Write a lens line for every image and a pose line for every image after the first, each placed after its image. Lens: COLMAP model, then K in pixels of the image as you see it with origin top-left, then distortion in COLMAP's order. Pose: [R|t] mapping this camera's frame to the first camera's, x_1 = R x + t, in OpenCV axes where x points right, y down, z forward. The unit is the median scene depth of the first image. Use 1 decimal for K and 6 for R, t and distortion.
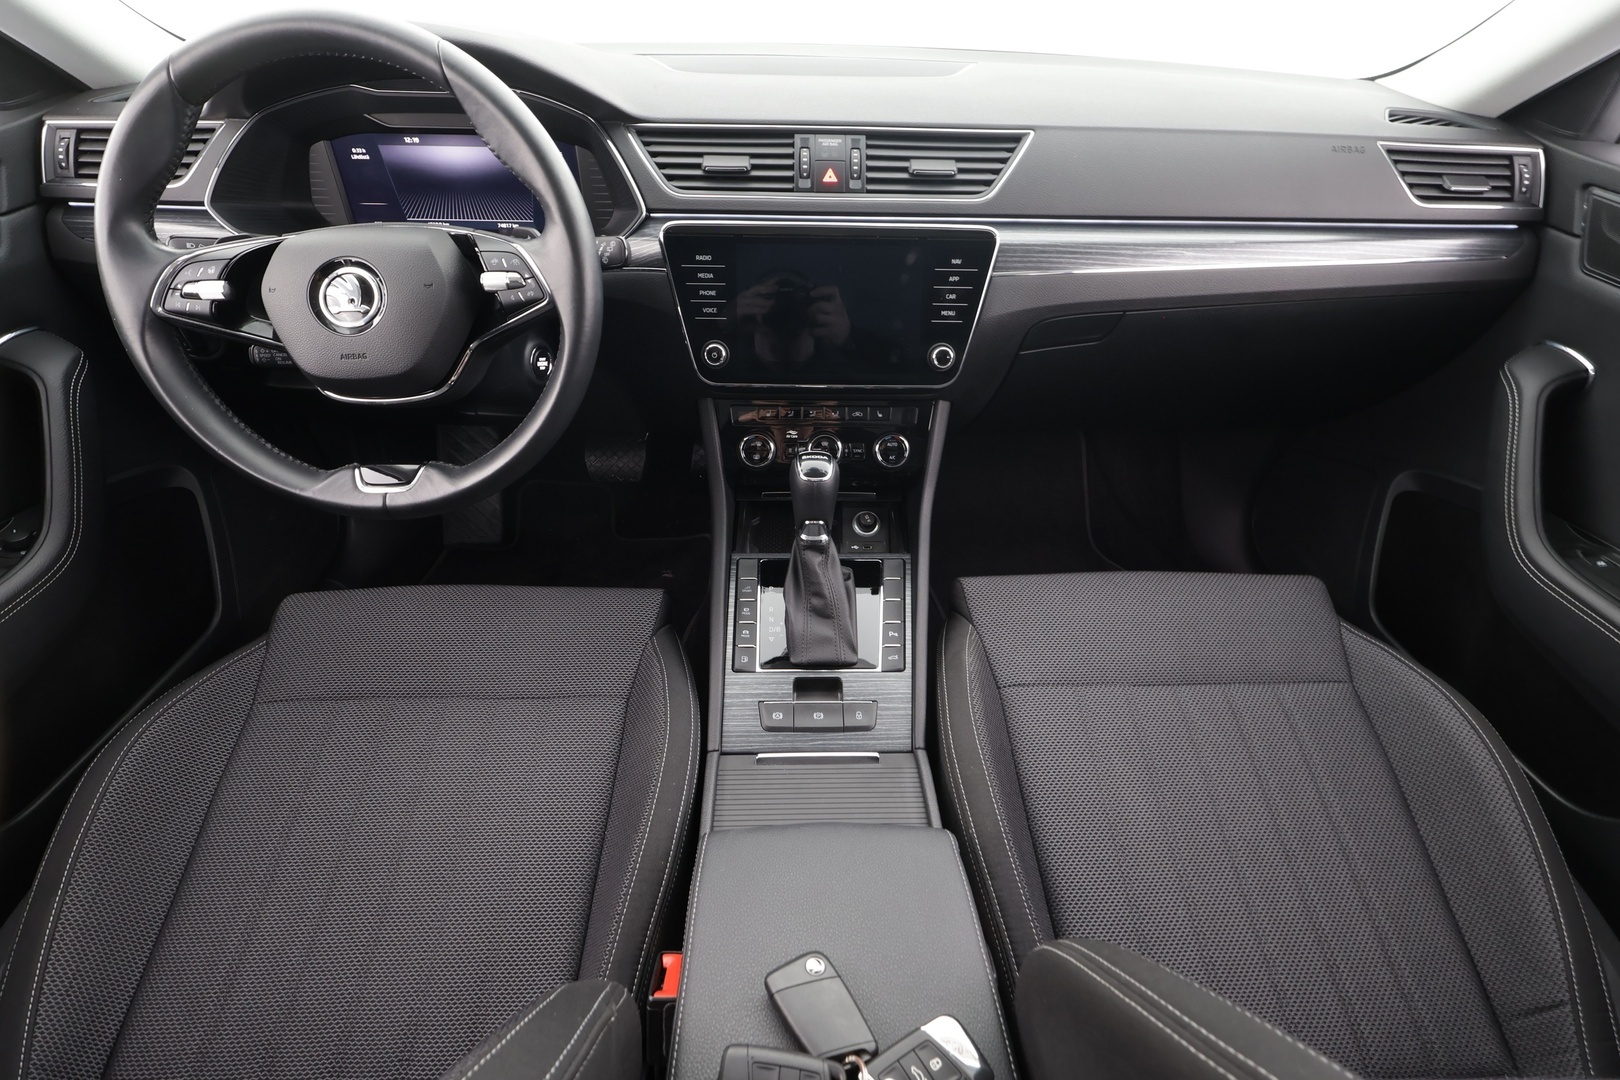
lens RADIAL K [[733.1, 0, 805.2], [0, 733.1, 540.3], [0, 0, 1]] dist [-0.005461, 0.001555]
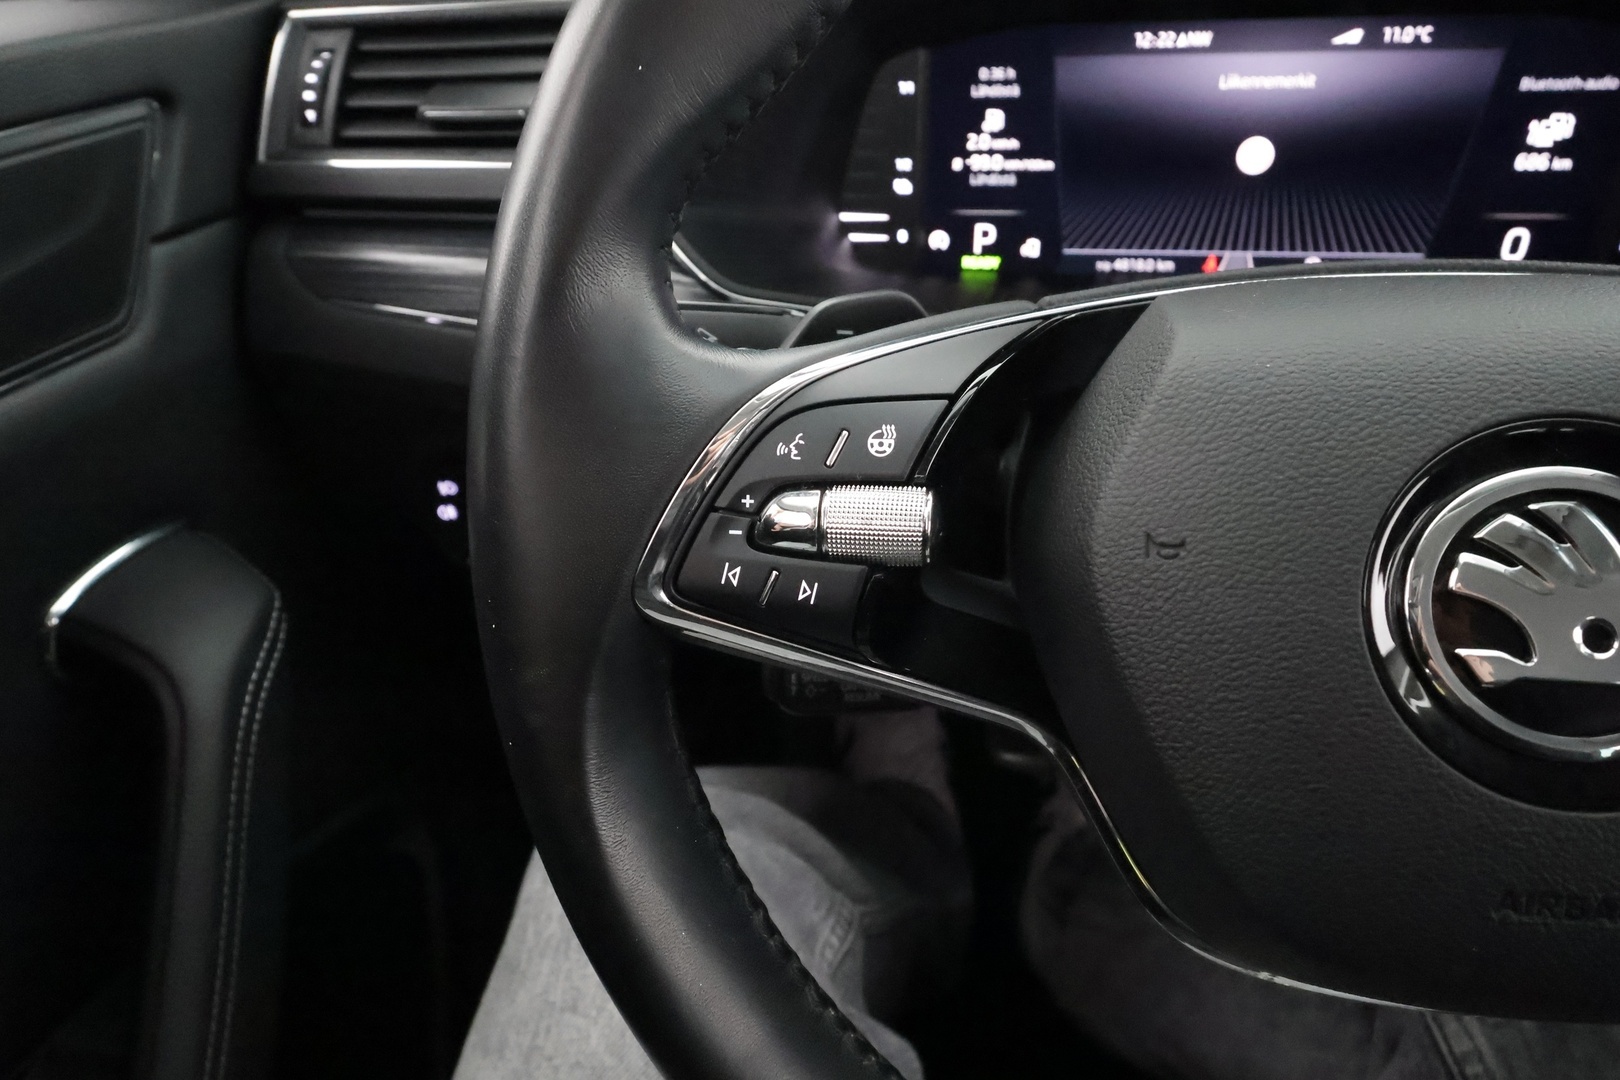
lens RADIAL K [[1008.0, 0, 810.2], [0, 1008.0, 543.5], [0, 0, 1]] dist [0.000216, -0.001476]
pose [[0.977686, 0.054384, -0.202911, -0.619057], [-0.082412, 0.987772, -0.132341, -0.235653], [0.193233, 0.146110, 0.970213, 0.550611]]
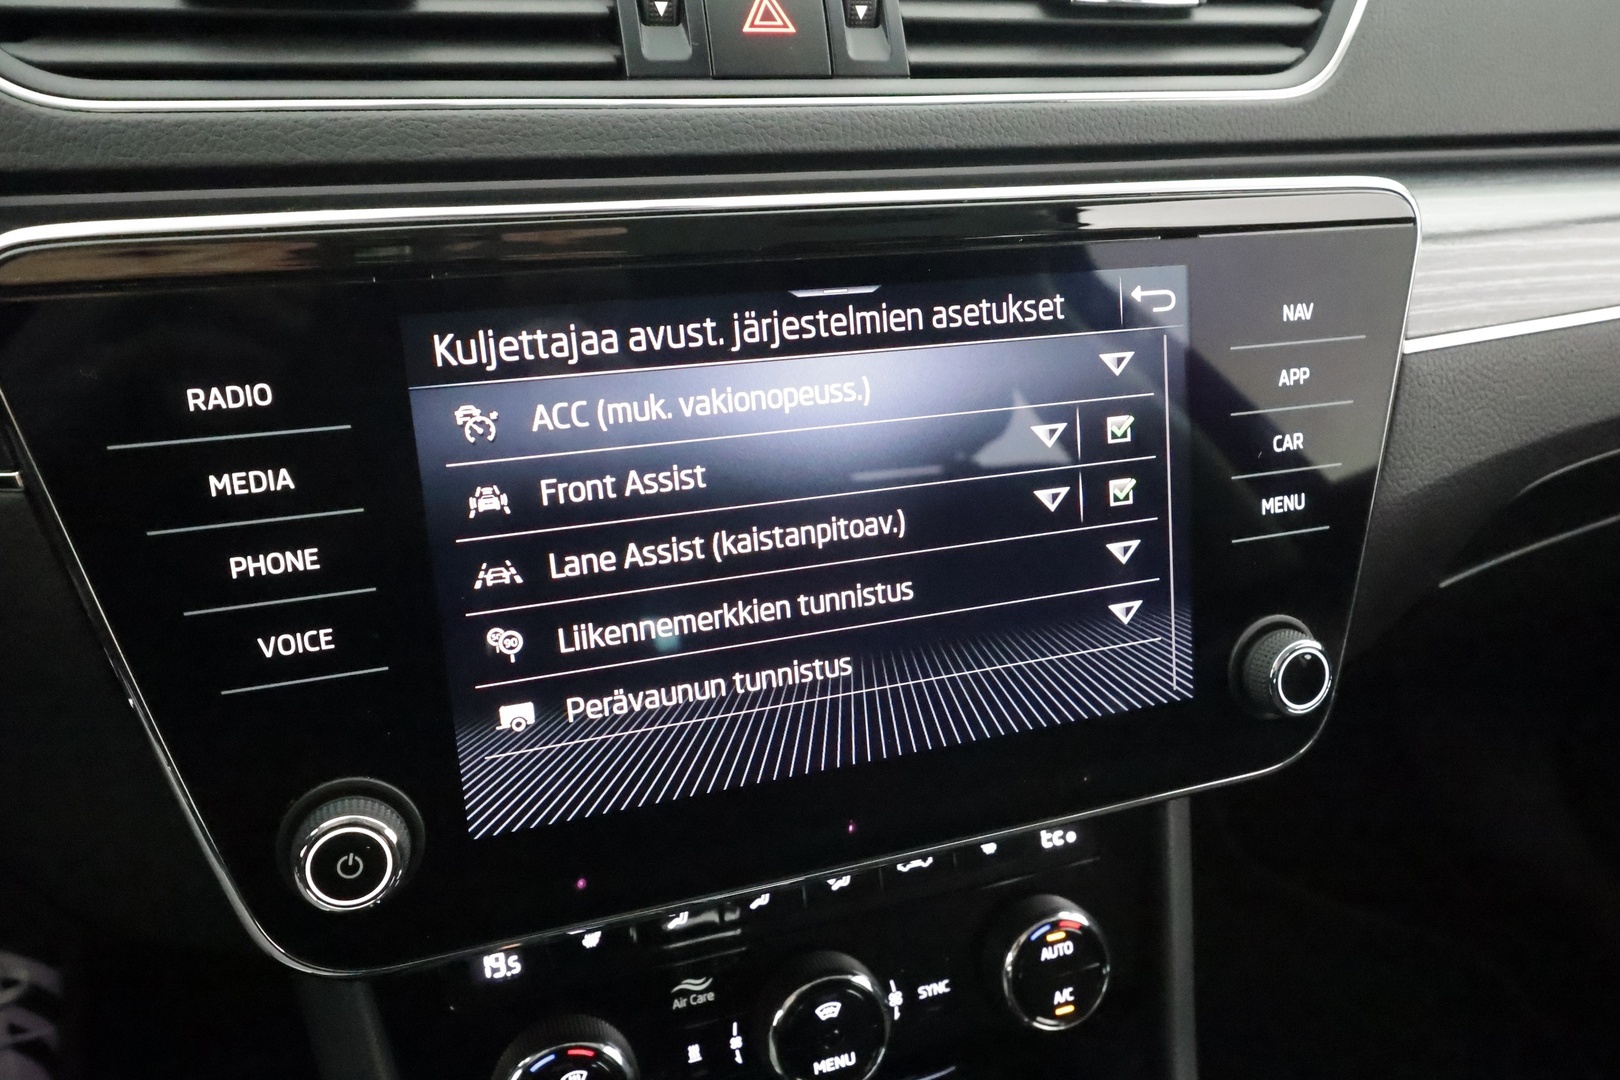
lens RADIAL K [[1144.6, 0, 802.2], [0, 1144.6, 547.2], [0, 0, 1]] dist [0.005249, -0.001034]
pose [[0.953254, -0.133649, 0.271007, -0.079967], [0.168741, 0.979445, -0.110521, -0.281857], [-0.250665, 0.151084, 0.956212, 0.663456]]
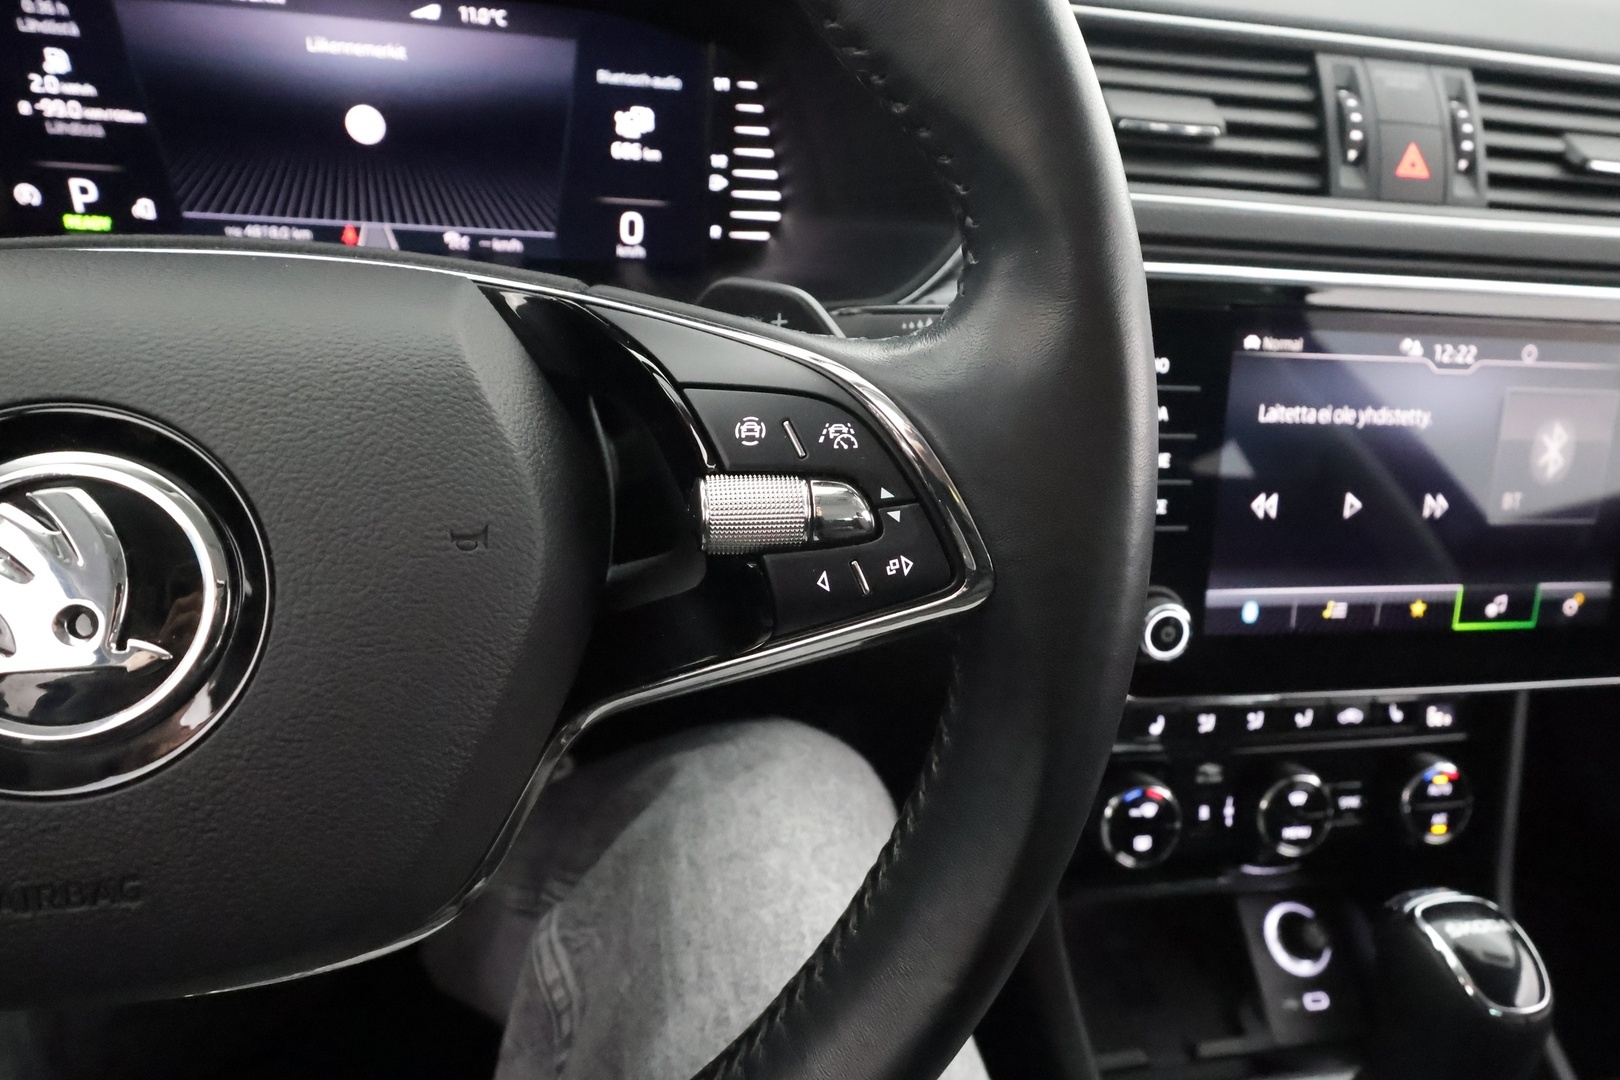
lens RADIAL K [[1008.0, 0, 807.3], [0, 1008.0, 543.1], [0, 0, 1]] dist [0.000216, -0.001476]
pose [[0.984031, -0.012735, 0.177540, -0.378032], [0.030905, 0.994512, -0.099956, -0.253069], [-0.175293, 0.103847, 0.979024, 0.553640]]
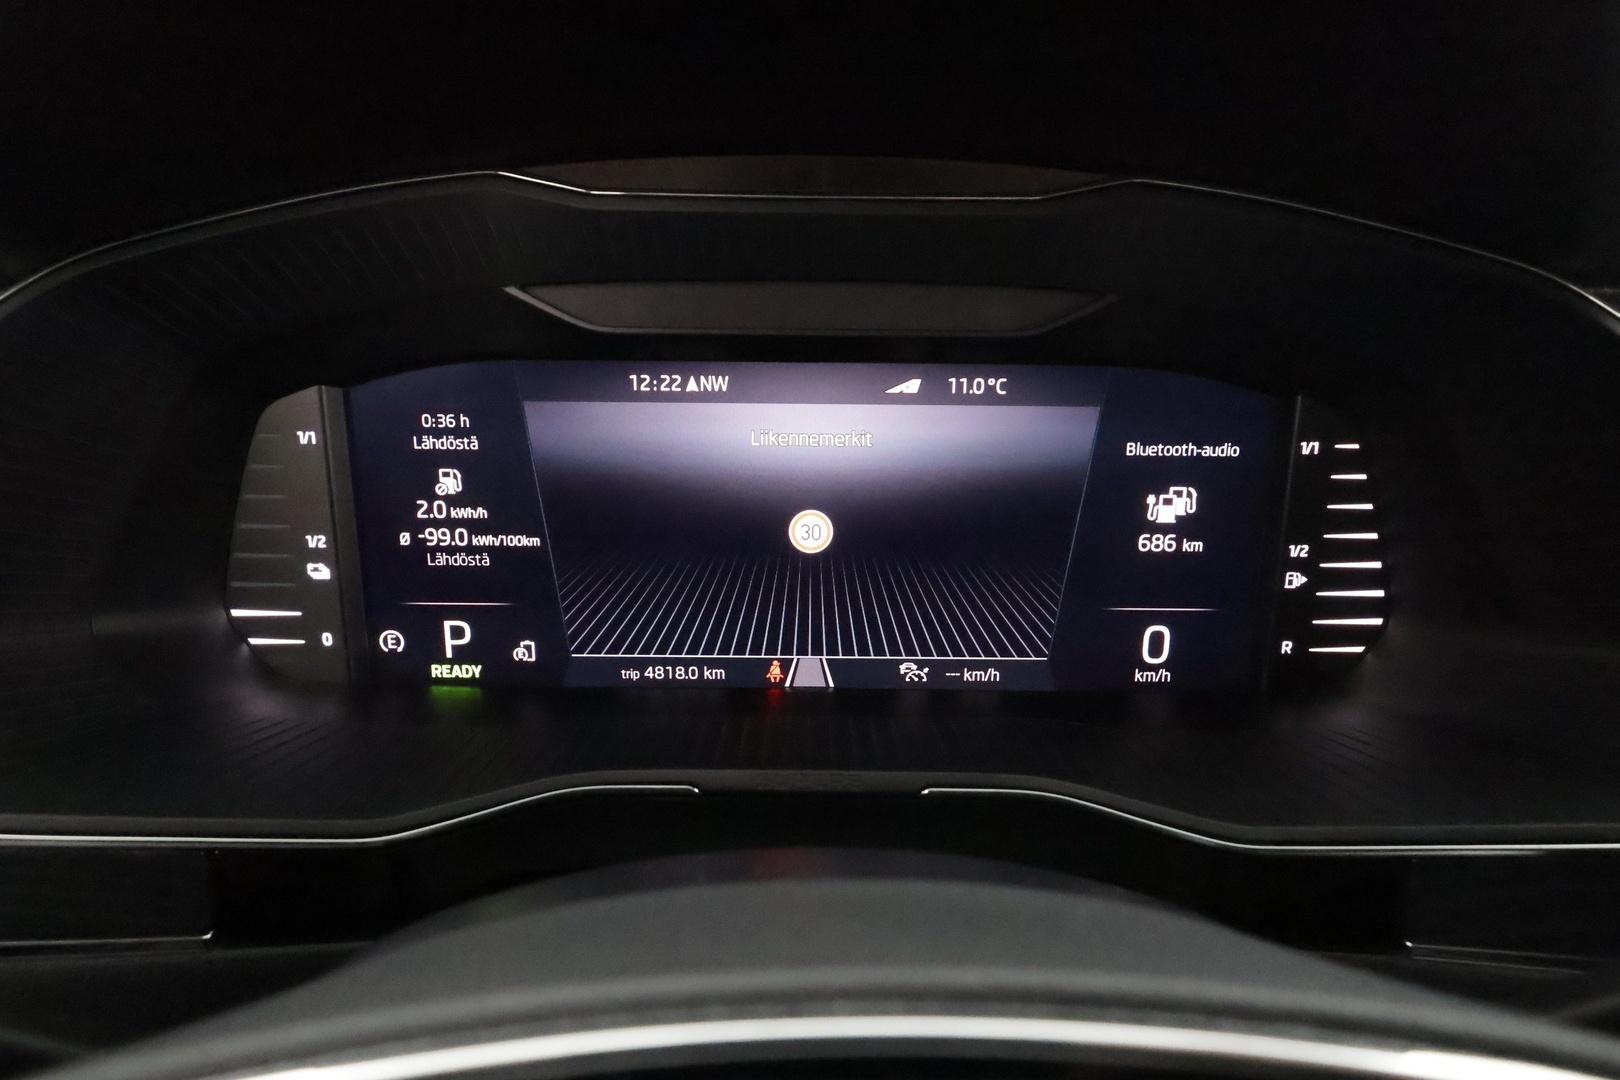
lens RADIAL K [[1008.0, 0, 820.6], [0, 1008.0, 552.9], [0, 0, 1]] dist [0.000216, -0.001476]
pose [[0.999653, -0.007287, -0.025319, -0.494684], [-0.002687, 0.927788, -0.373098, -0.376418], [0.026209, 0.373036, 0.927447, 0.727237]]
